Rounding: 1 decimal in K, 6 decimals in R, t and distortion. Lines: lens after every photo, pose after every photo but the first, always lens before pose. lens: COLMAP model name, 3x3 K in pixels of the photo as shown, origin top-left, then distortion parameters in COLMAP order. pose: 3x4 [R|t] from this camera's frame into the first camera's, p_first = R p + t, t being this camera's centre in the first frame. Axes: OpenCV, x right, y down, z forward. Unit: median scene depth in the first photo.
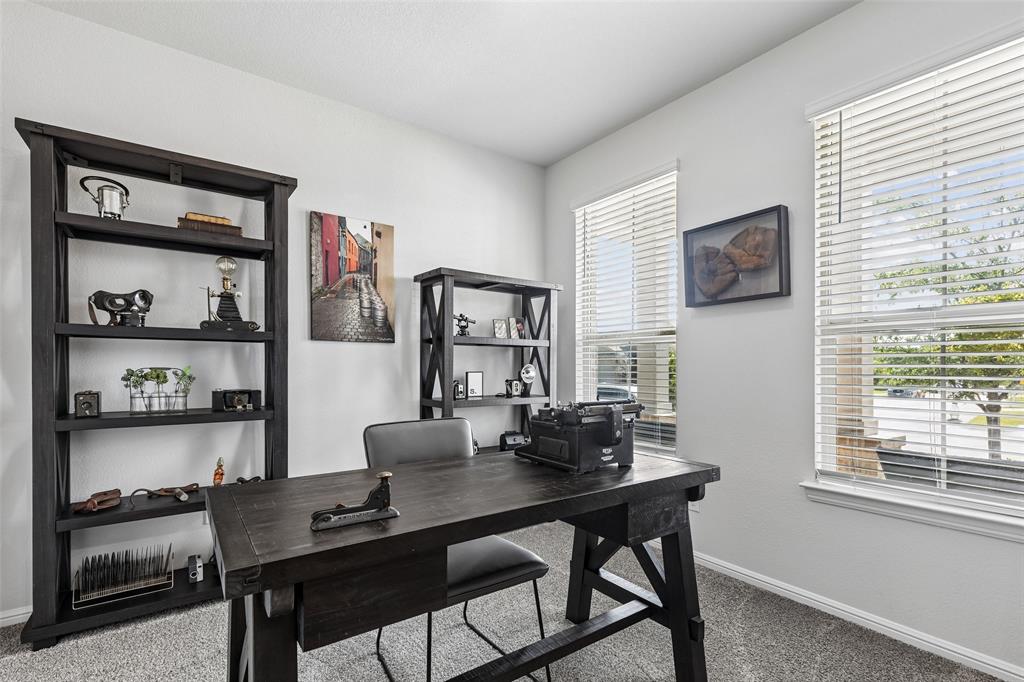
lens RADIAL K [[469.4, 0, 518.7], [0, 469.4, 348.6], [0, 0, 1]] dist [0.009165, -0.000445]
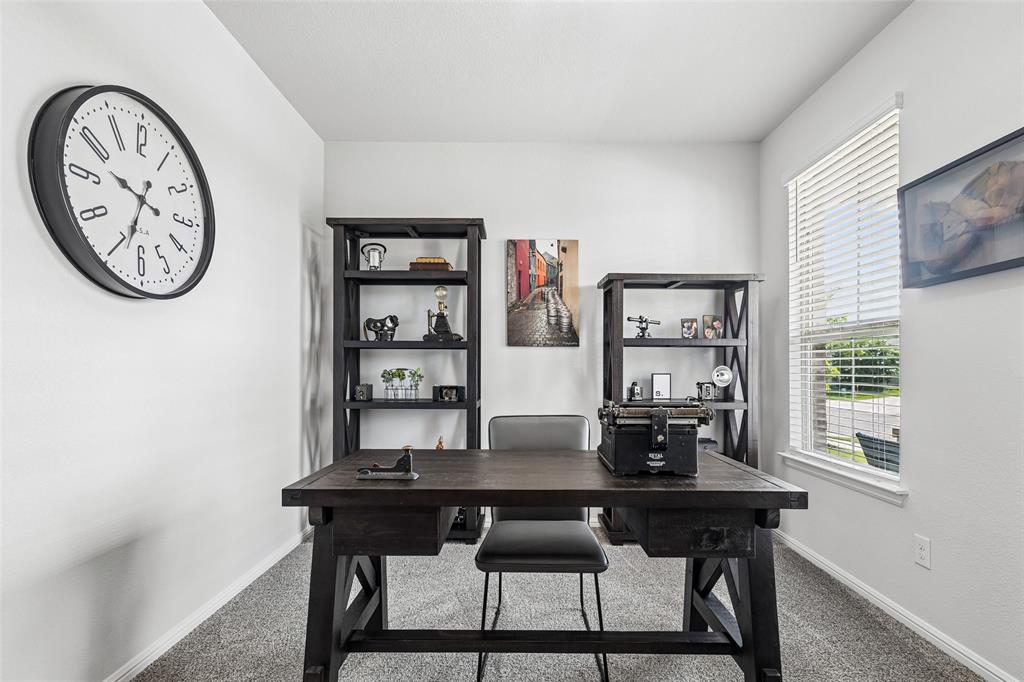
lens RADIAL K [[469.4, 0, 518.7], [0, 469.4, 348.6], [0, 0, 1]] dist [0.009165, -0.000445]
pose [[0.814999, -0.023767, -0.578975, 0.278281], [0.021444, 0.999711, -0.010851, 0.001706], [0.579066, -0.003572, 0.815273, 0.031055]]
